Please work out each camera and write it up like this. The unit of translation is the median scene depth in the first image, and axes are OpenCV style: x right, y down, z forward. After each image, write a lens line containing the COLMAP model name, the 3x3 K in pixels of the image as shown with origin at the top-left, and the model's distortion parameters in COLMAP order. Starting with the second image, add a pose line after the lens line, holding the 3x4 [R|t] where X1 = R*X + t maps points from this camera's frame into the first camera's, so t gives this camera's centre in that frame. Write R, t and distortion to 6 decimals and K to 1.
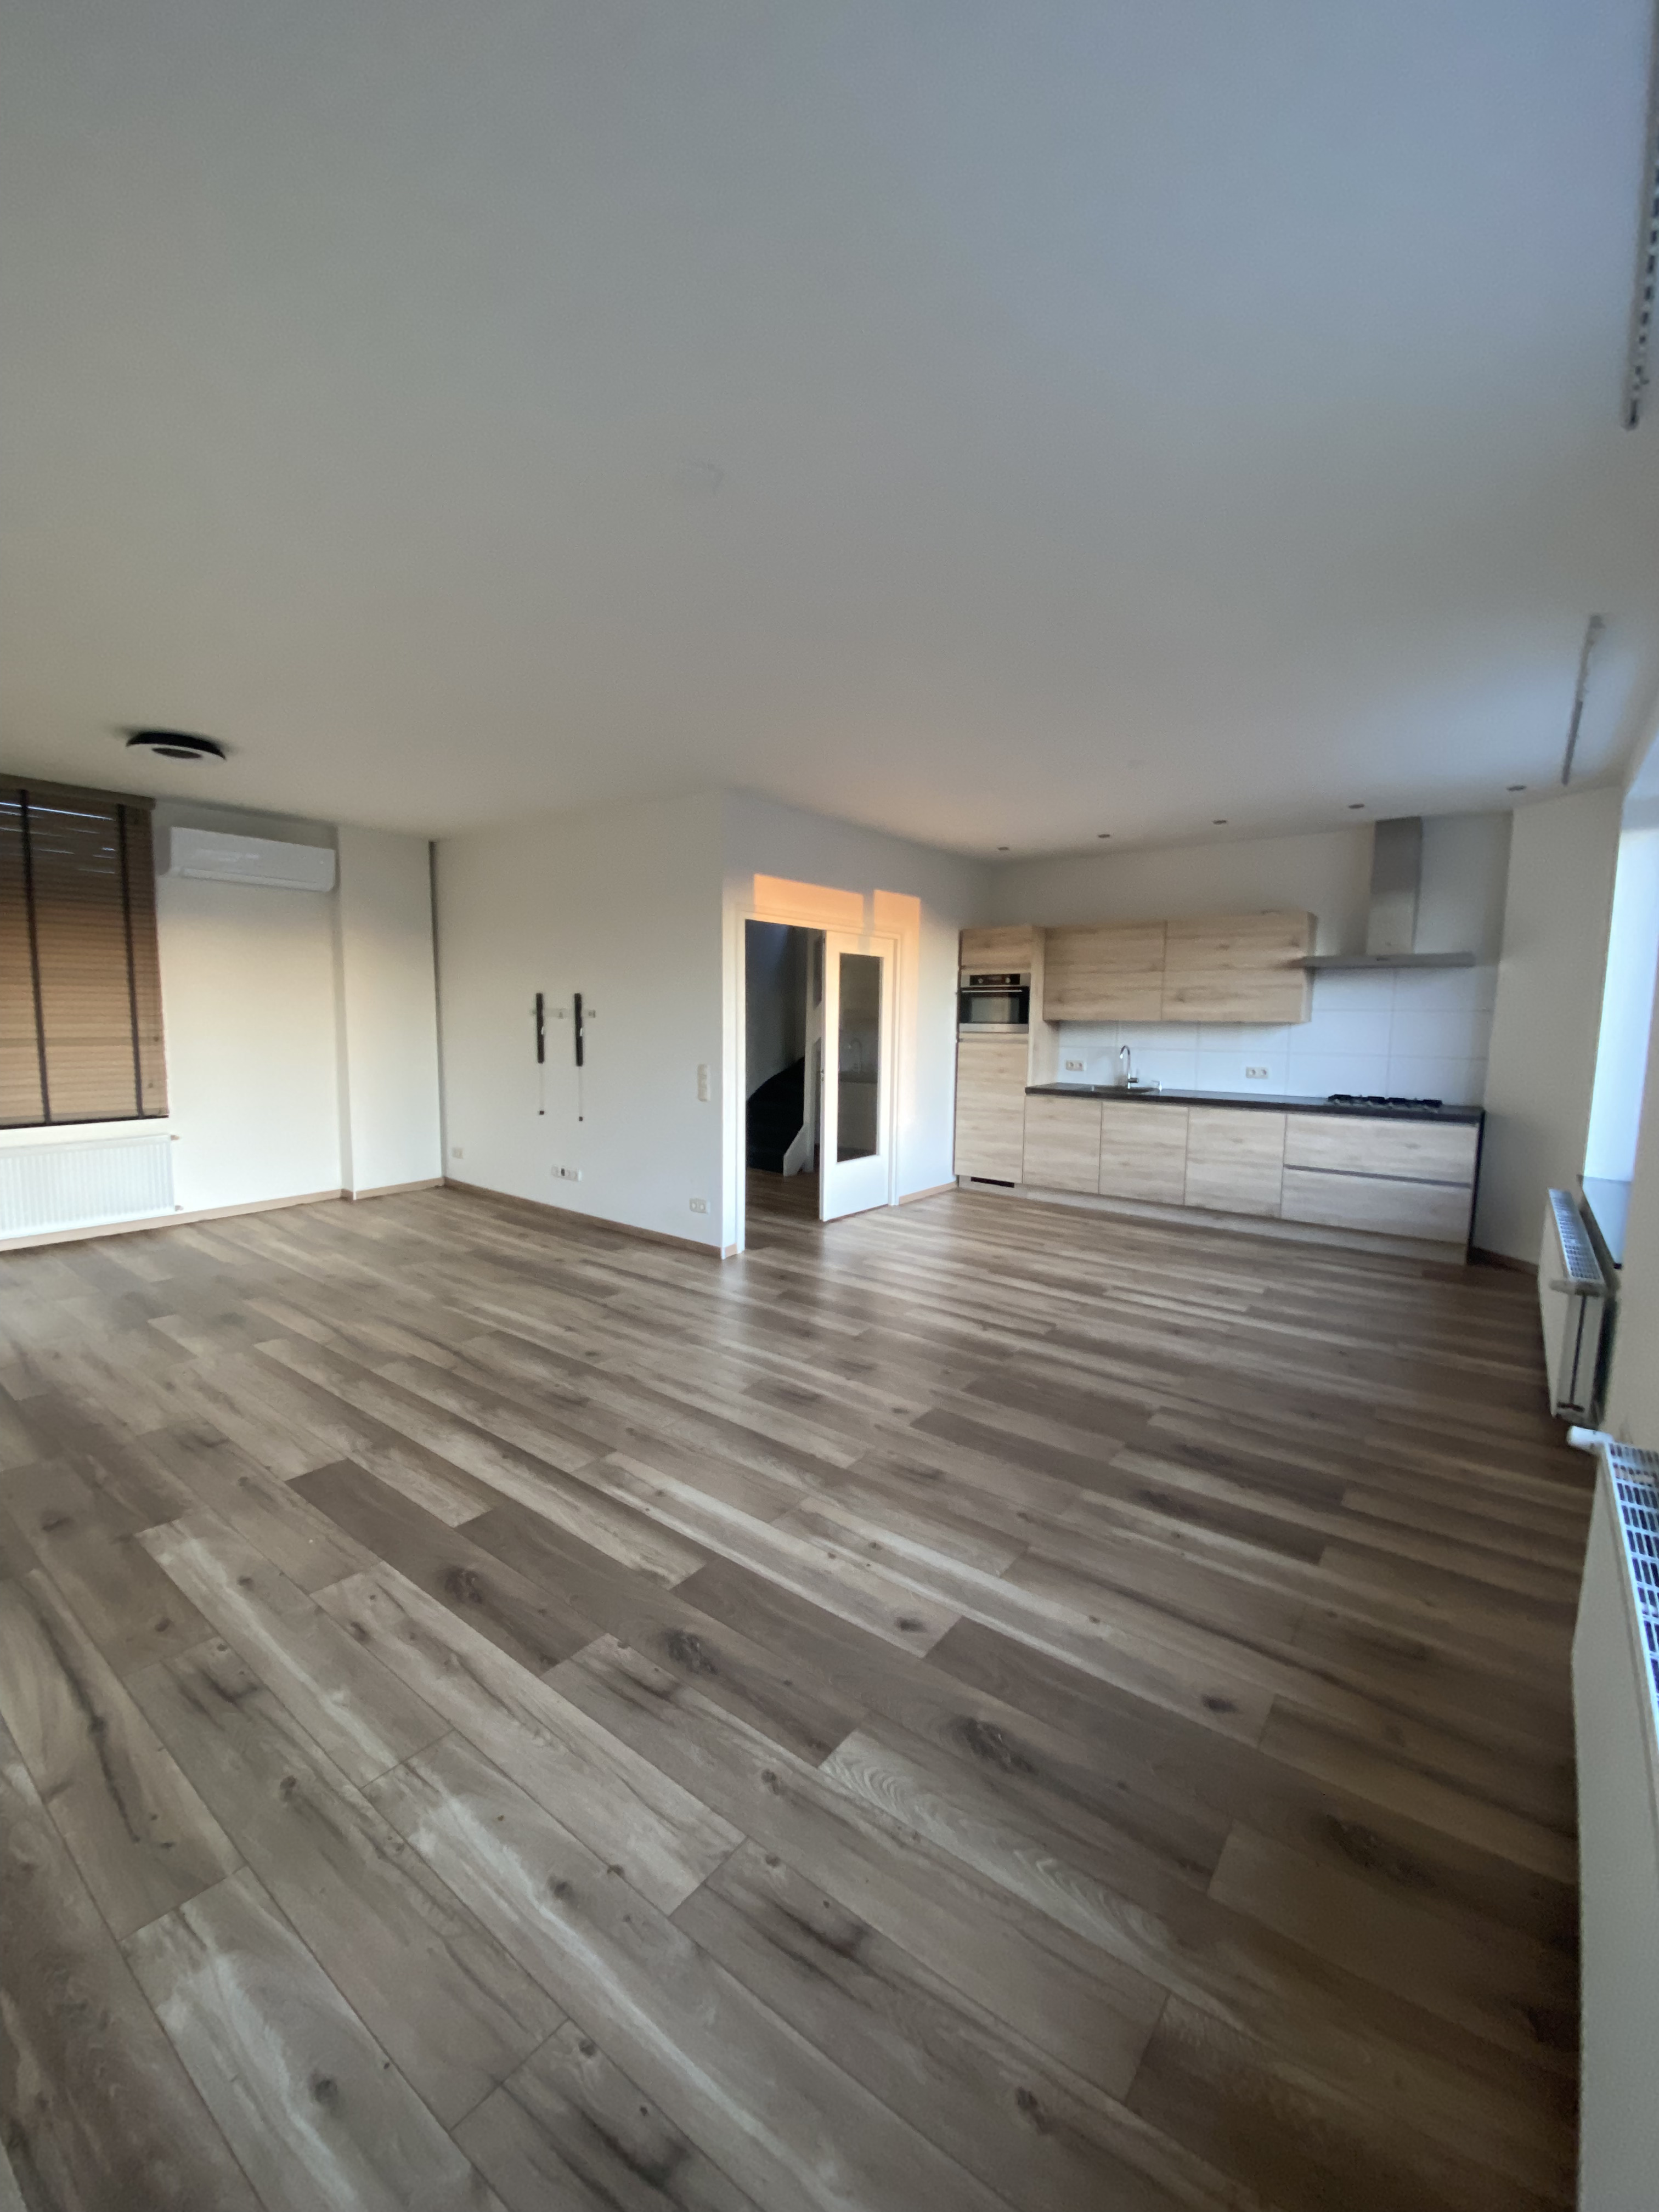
lens RADIAL K [[887.4, 0, 829.5], [0, 887.4, 1106.0], [0, 0, 1]] dist [0.027483, -0.024516]
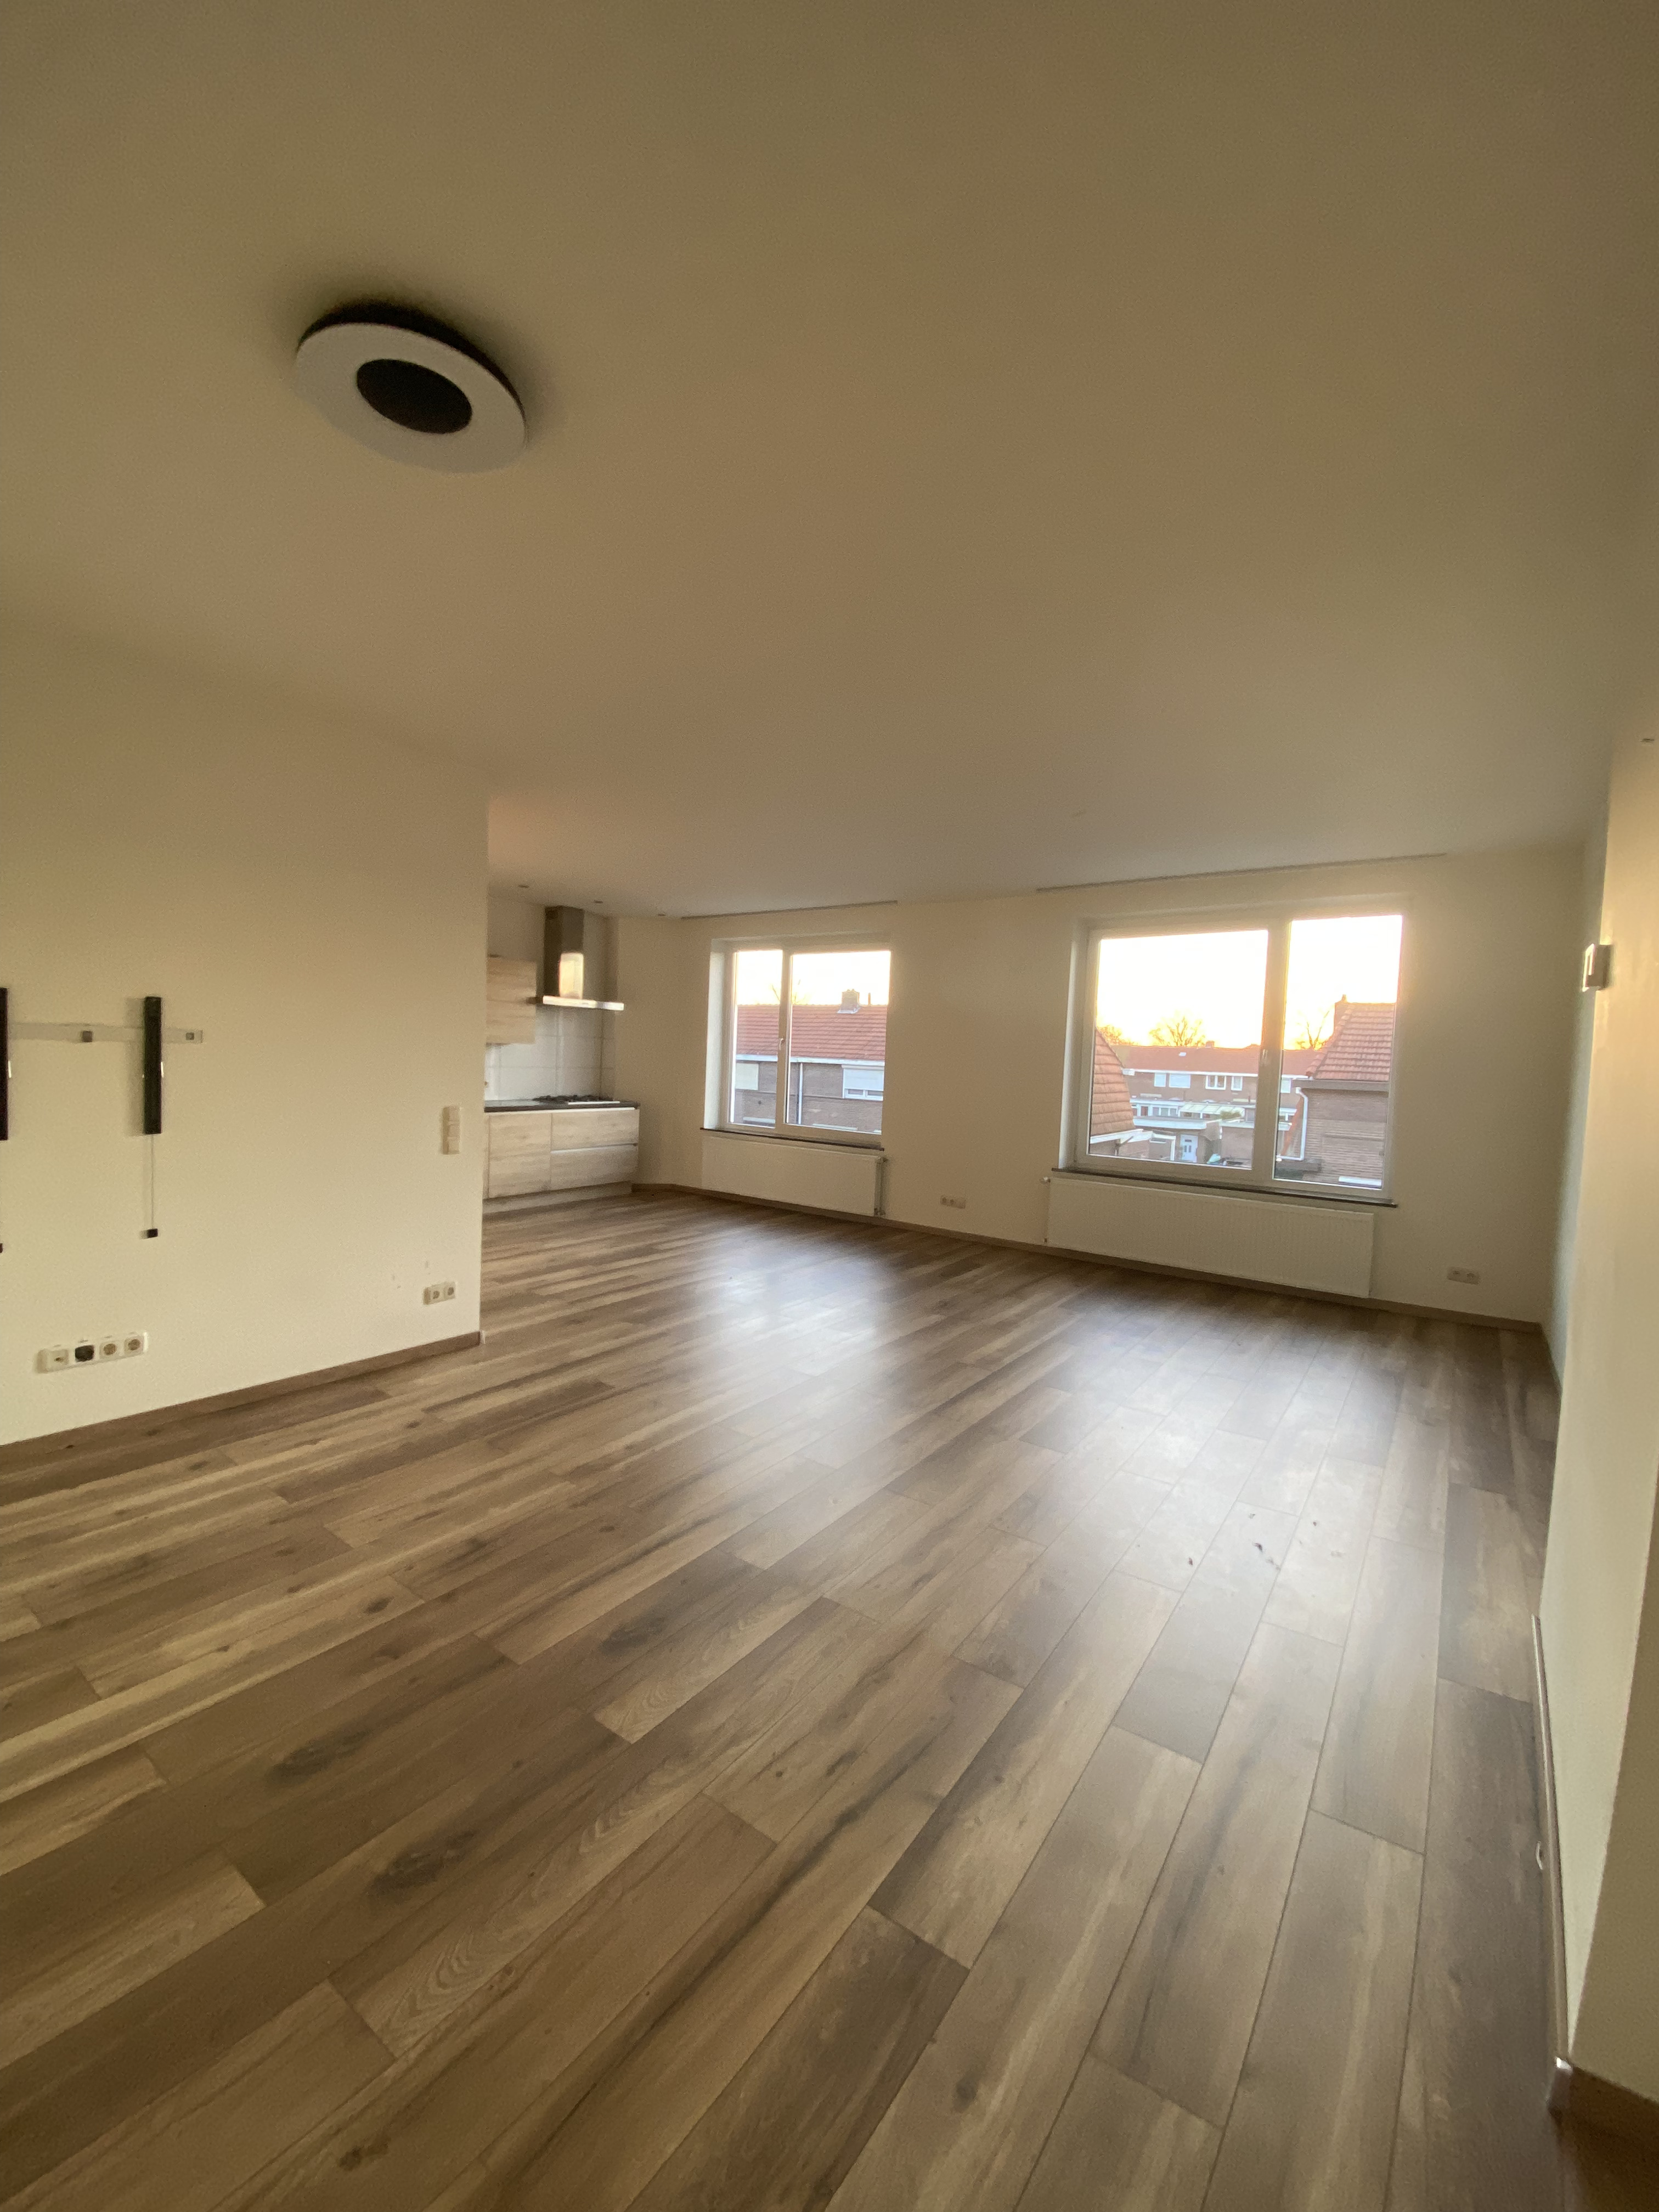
lens RADIAL K [[861.6, 0, 829.5], [0, 861.6, 1106.0], [0, 0, 1]] dist [0.000091, -0.000061]
pose [[-0.024436, -0.076022, 0.996807, -0.736415], [0.064320, 0.994919, 0.077455, -0.069278], [-0.997630, 0.066008, -0.019422, 0.556653]]
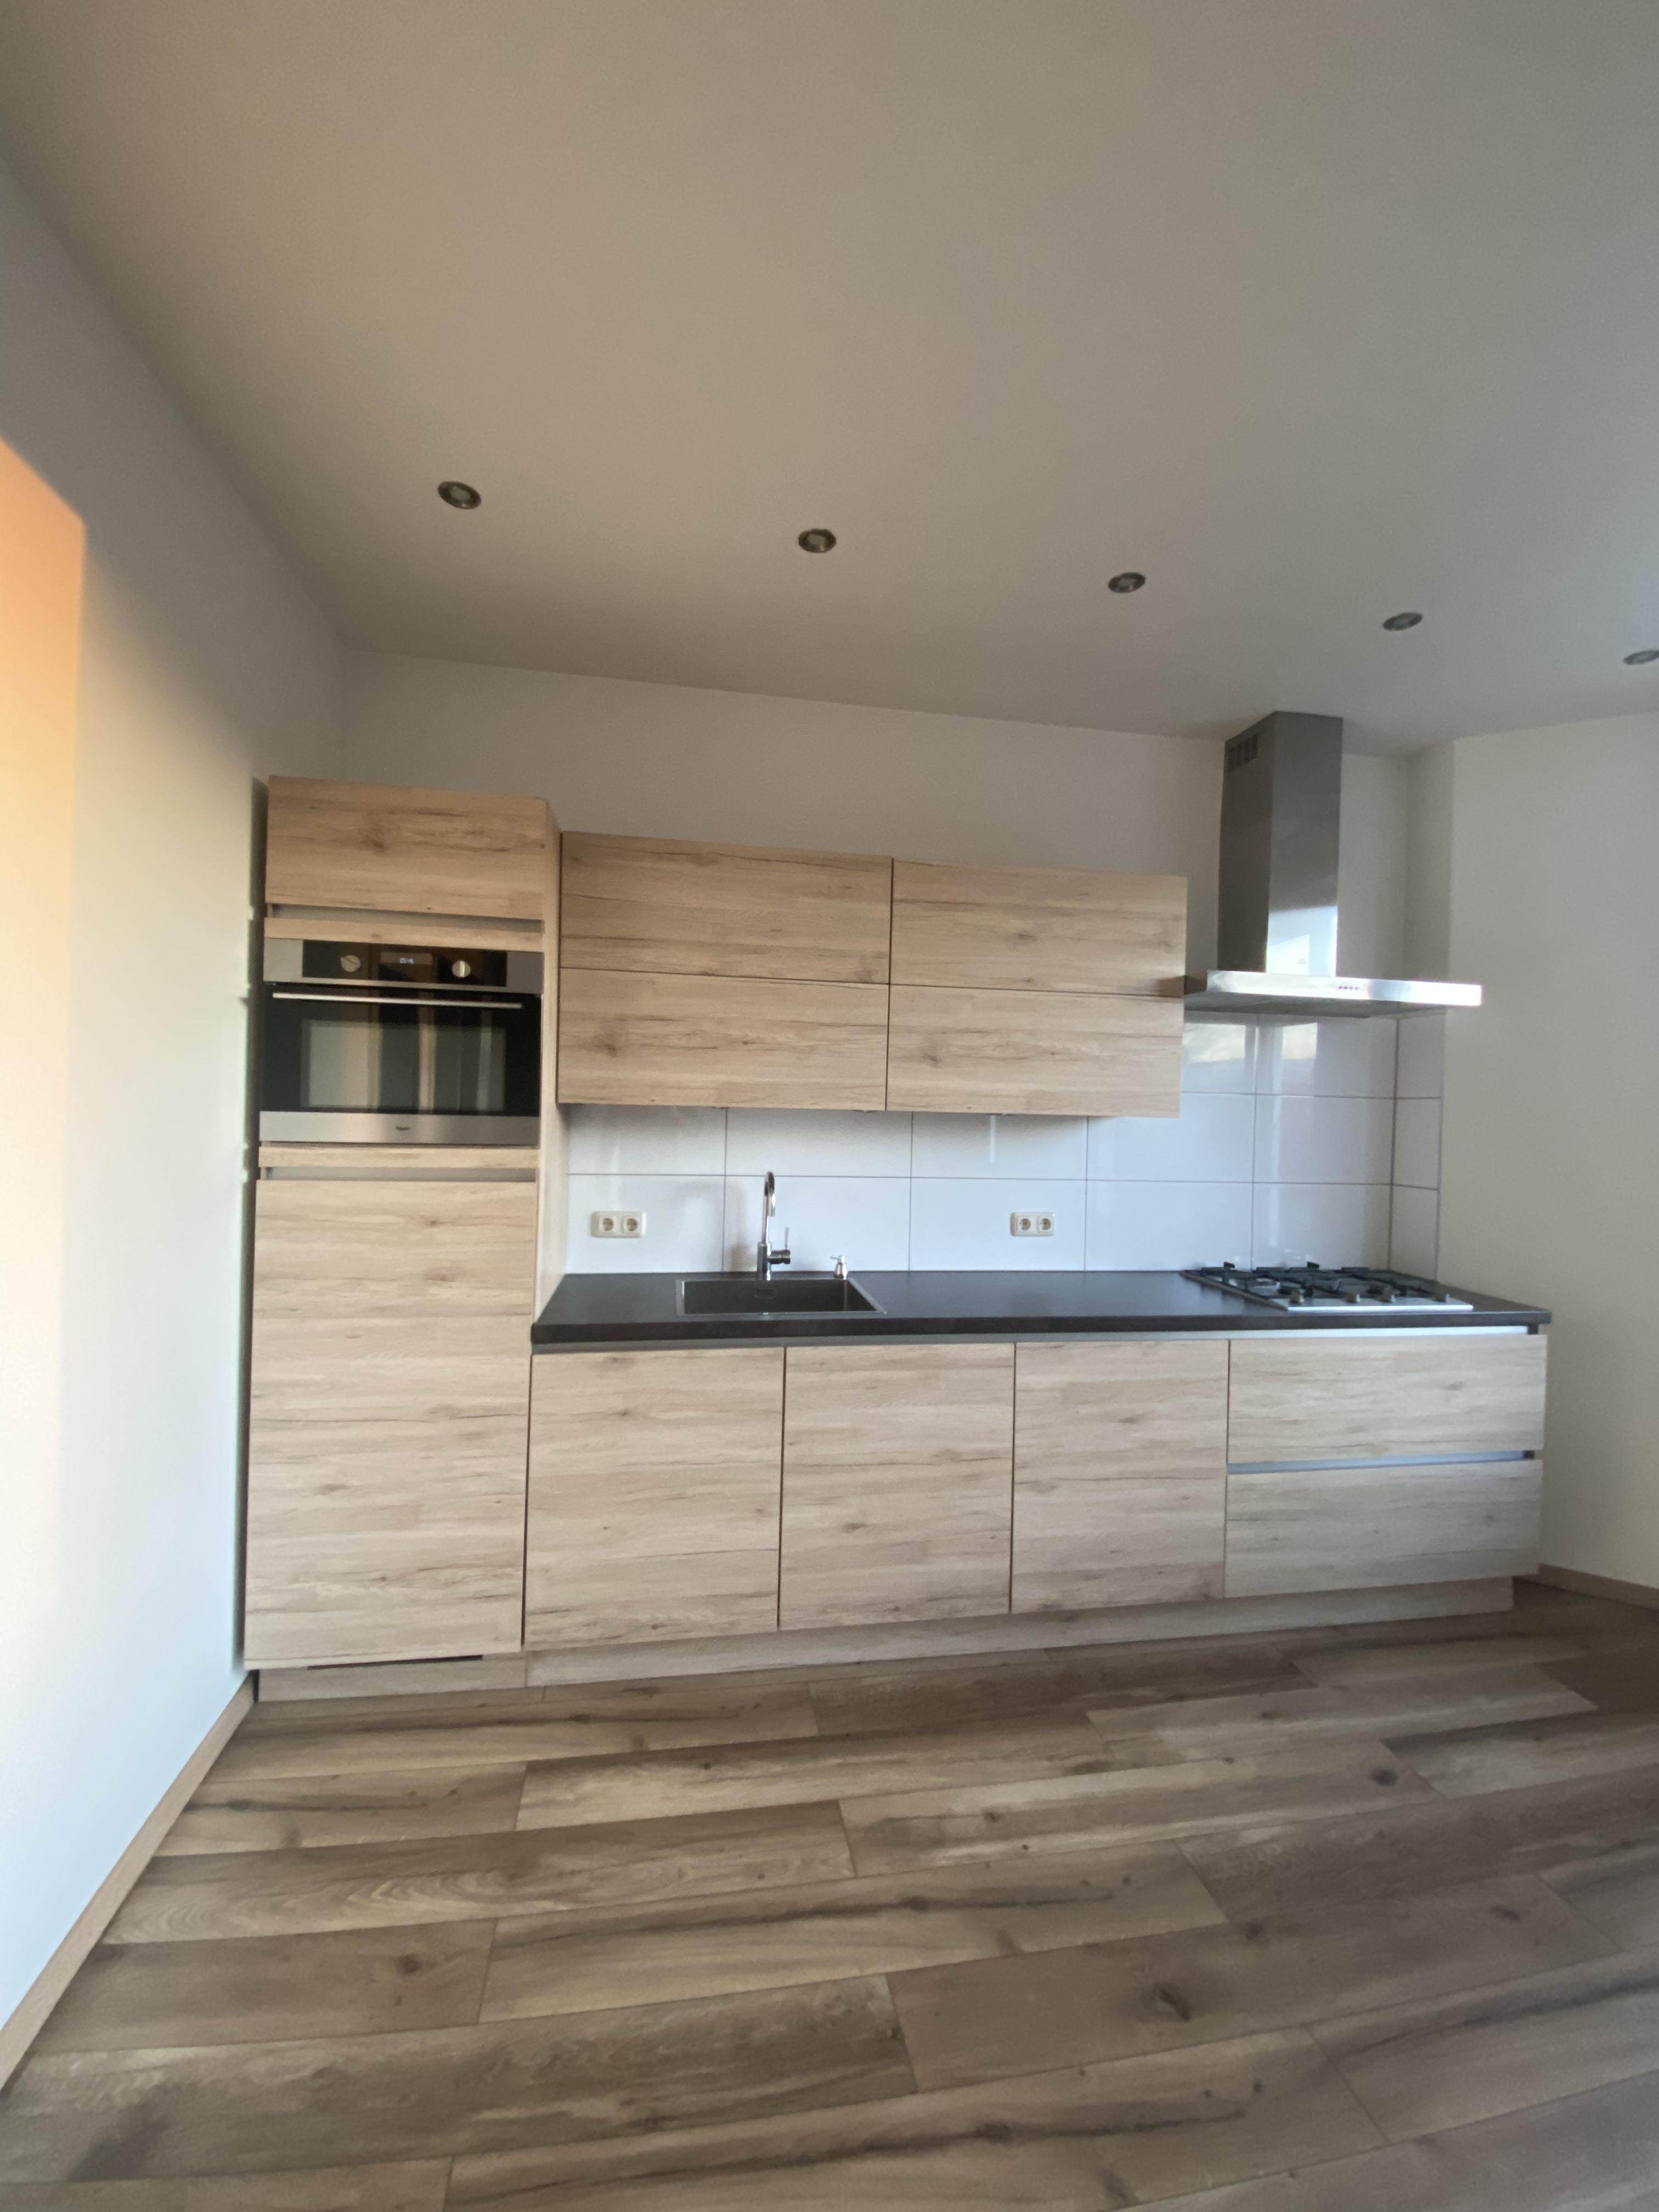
lens RADIAL K [[887.4, 0, 829.5], [0, 887.4, 1106.0], [0, 0, 1]] dist [0.027483, -0.024516]
pose [[0.682046, 0.008822, 0.731256, 0.073963], [0.053111, 0.996689, -0.061561, -0.077780], [-0.729378, 0.080825, 0.679319, 0.777908]]
